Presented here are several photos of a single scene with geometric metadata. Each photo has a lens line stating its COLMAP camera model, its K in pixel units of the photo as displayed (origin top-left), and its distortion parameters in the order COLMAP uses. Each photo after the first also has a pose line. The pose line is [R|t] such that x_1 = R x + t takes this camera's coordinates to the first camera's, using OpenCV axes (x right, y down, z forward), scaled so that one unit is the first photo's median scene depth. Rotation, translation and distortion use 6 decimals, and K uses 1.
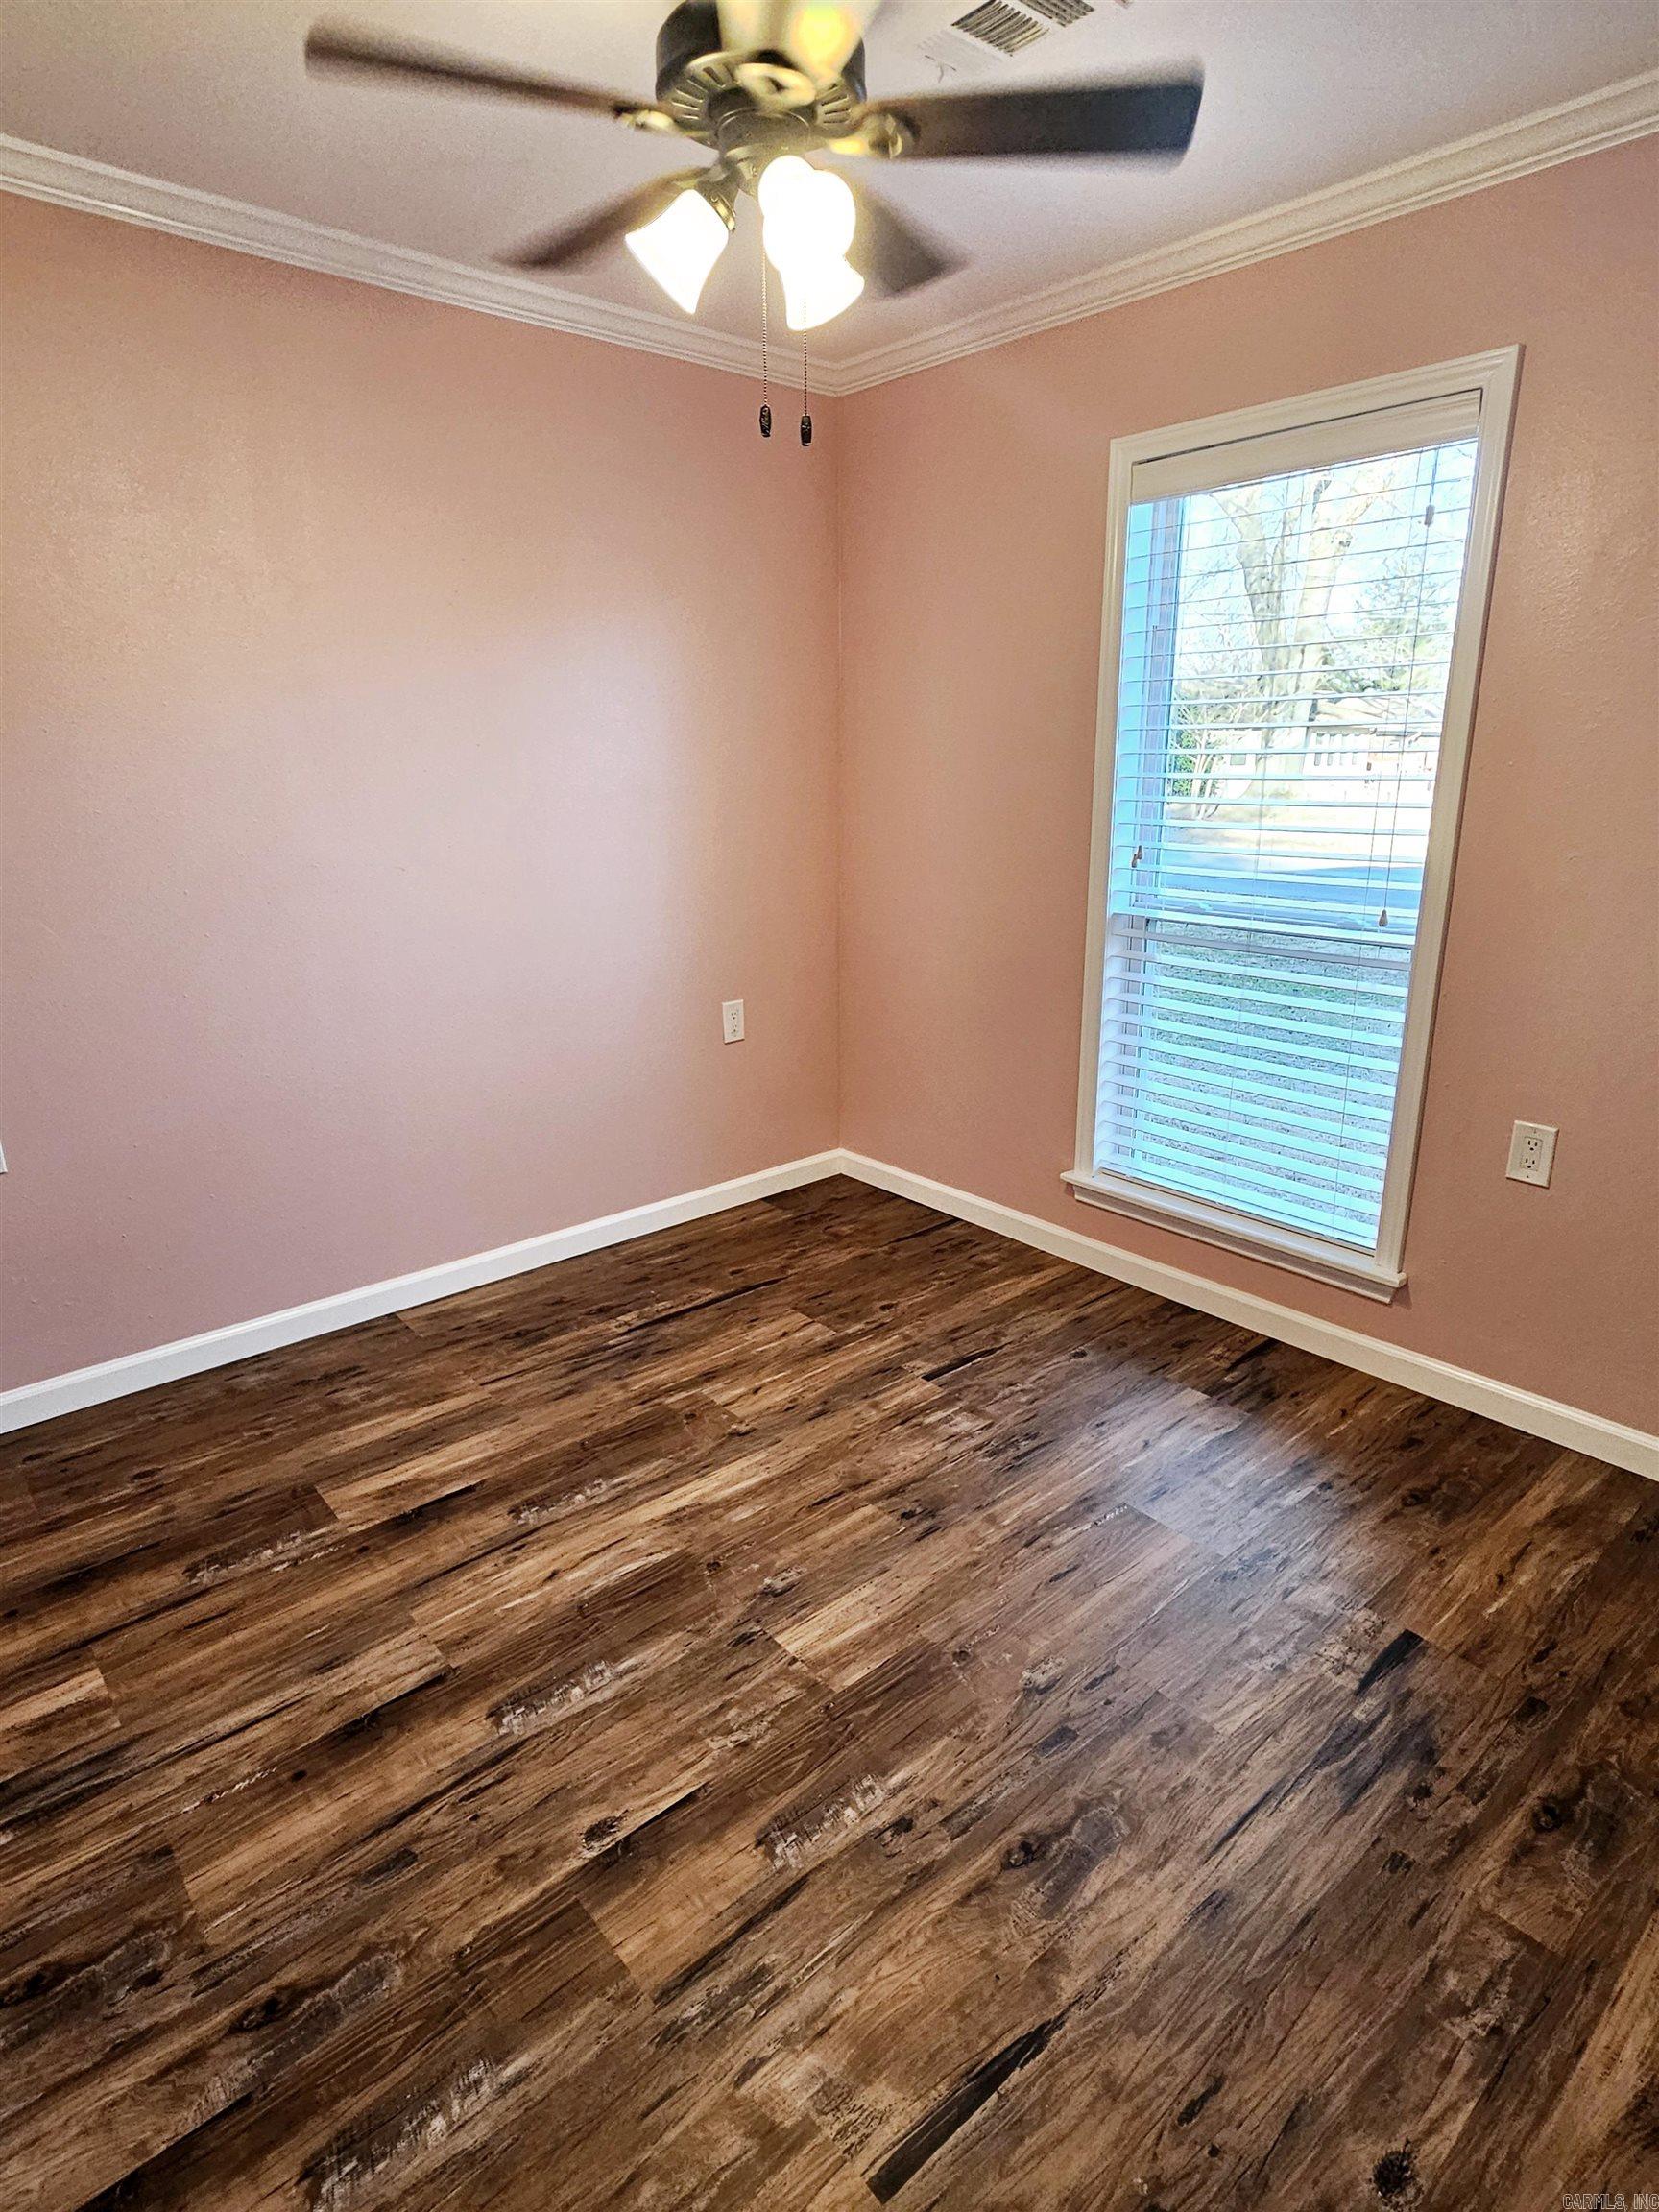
lens RADIAL K [[1192.0, 0, 831.9], [0, 1192.0, 1109.1], [0, 0, 1]] dist [0.007621, -0.004662]
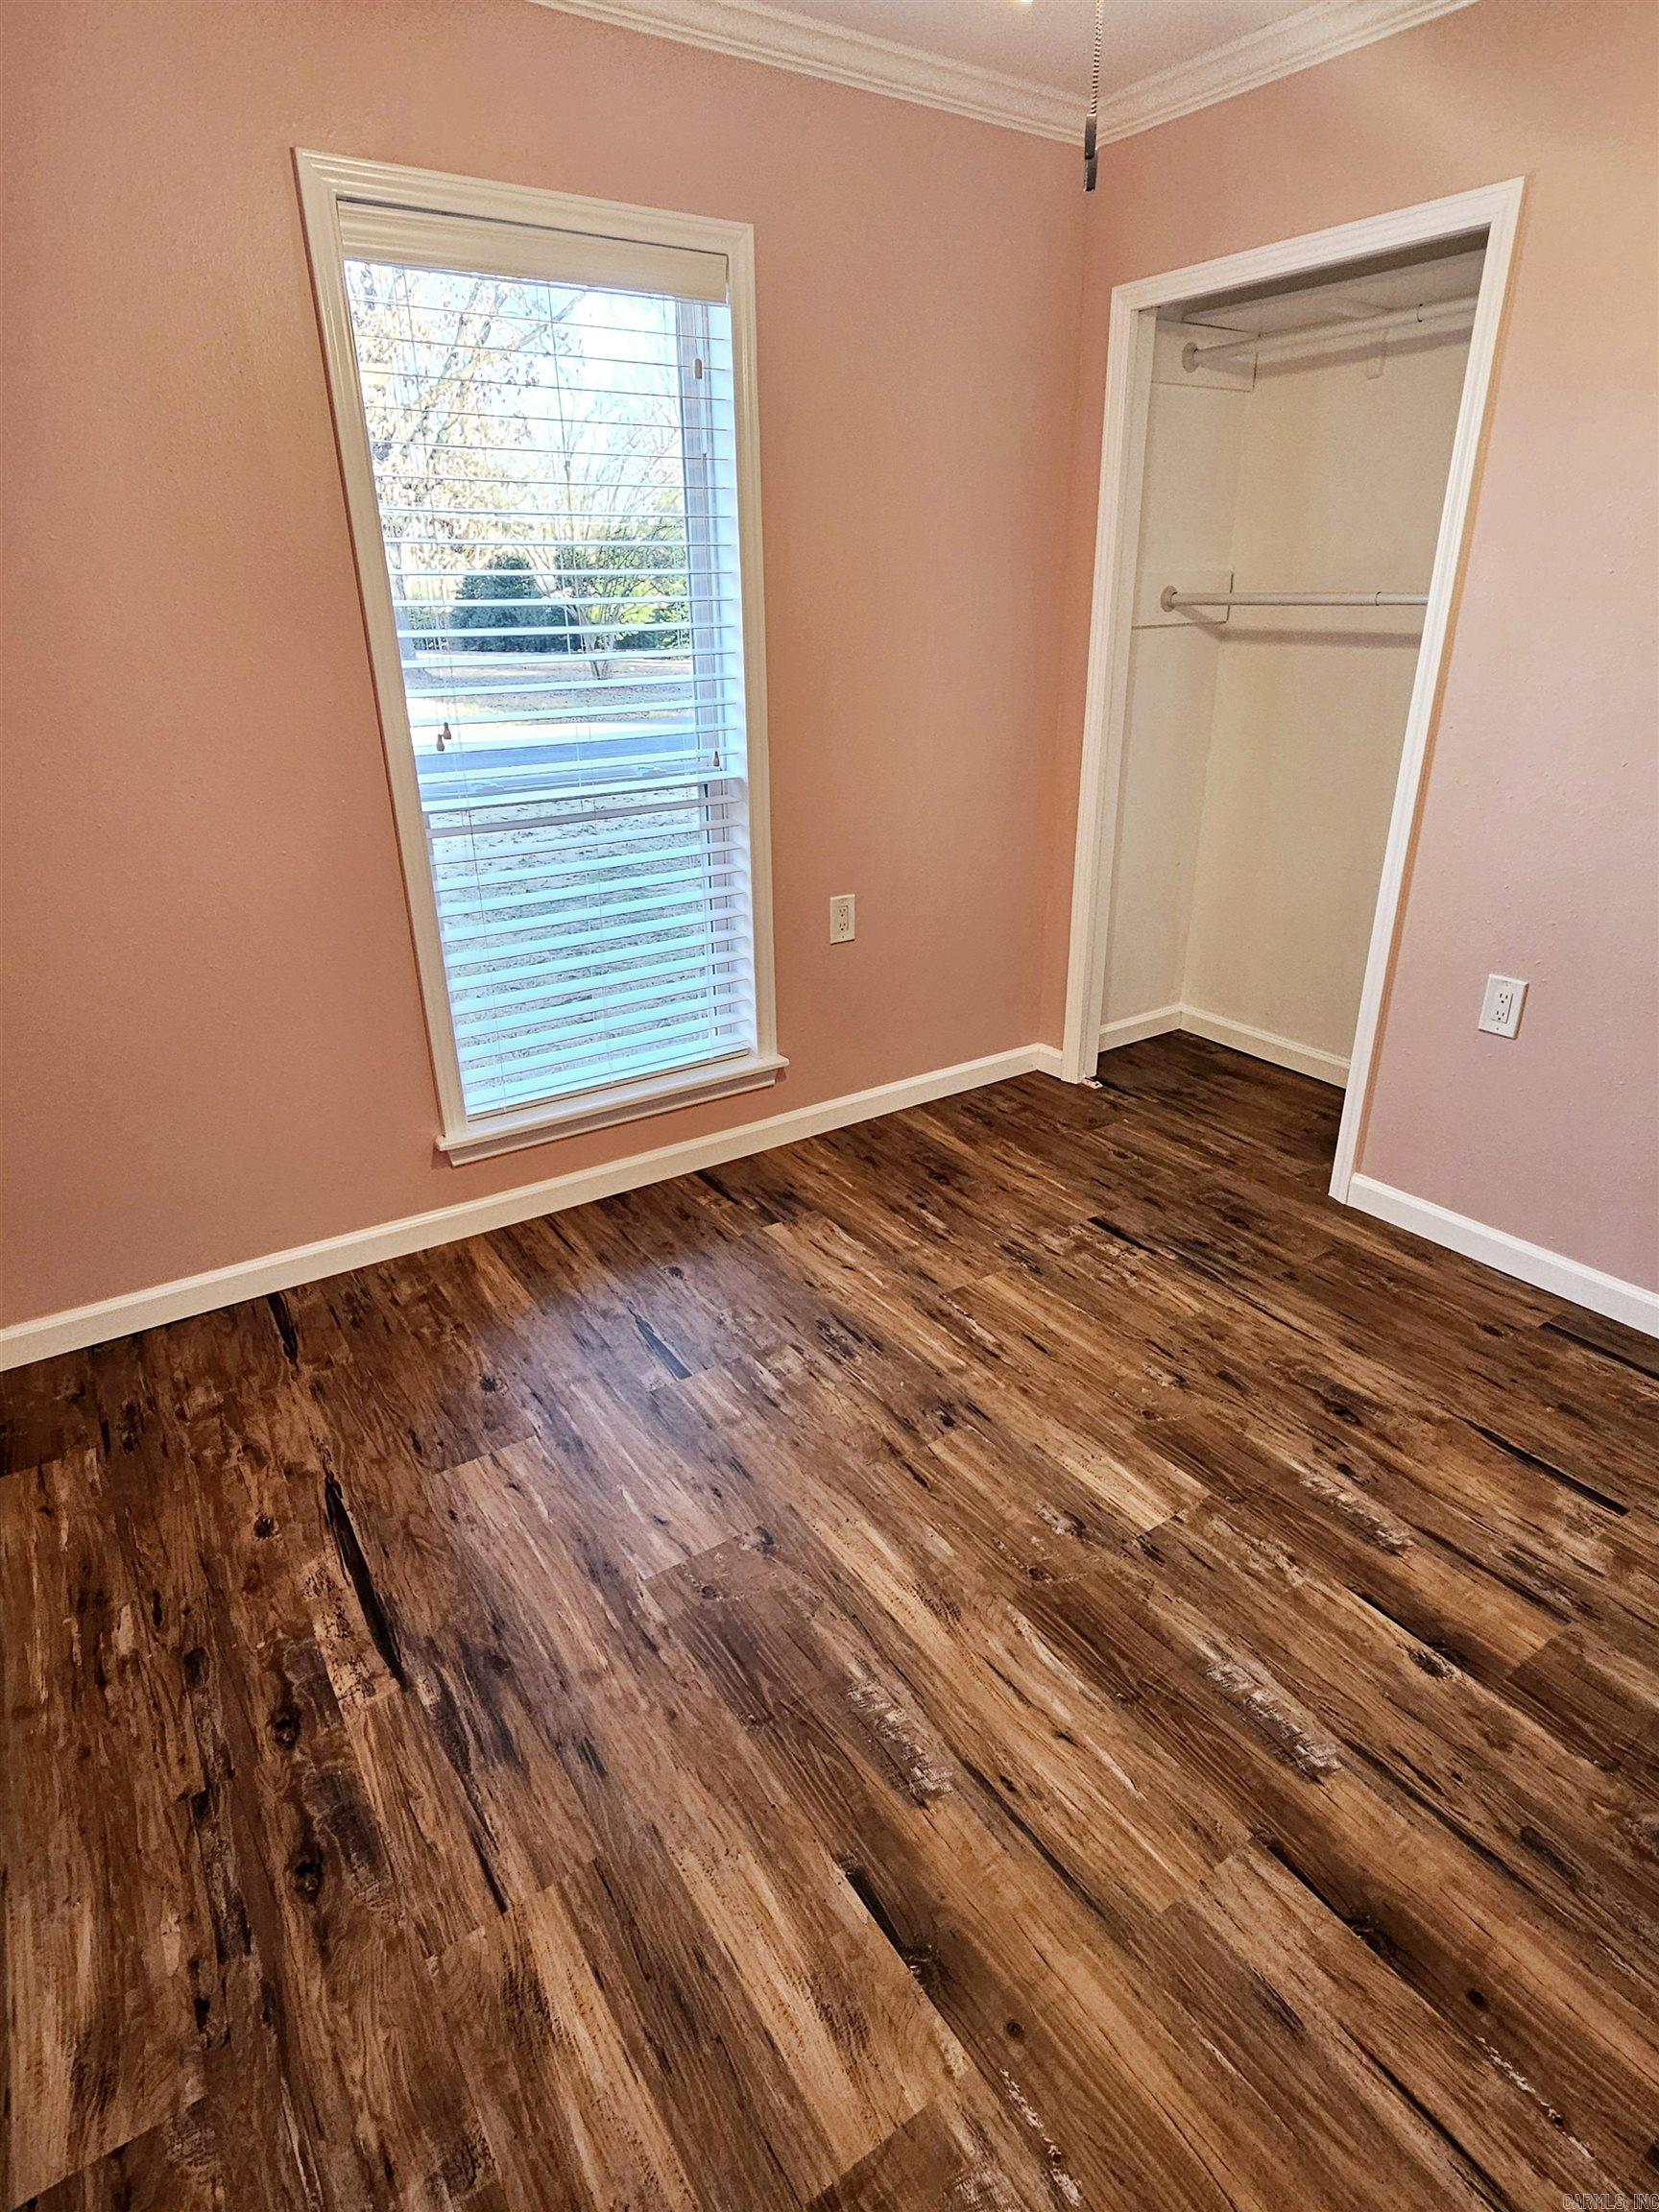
lens RADIAL K [[1192.0, 0, 830.3], [0, 1192.0, 1095.6], [0, 0, 1]] dist [0.007621, -0.004662]
pose [[0.122204, -0.380095, 0.916839, -0.768680], [0.291702, 0.896719, 0.332873, -0.255090], [-0.948671, 0.226766, 0.220457, 0.865112]]
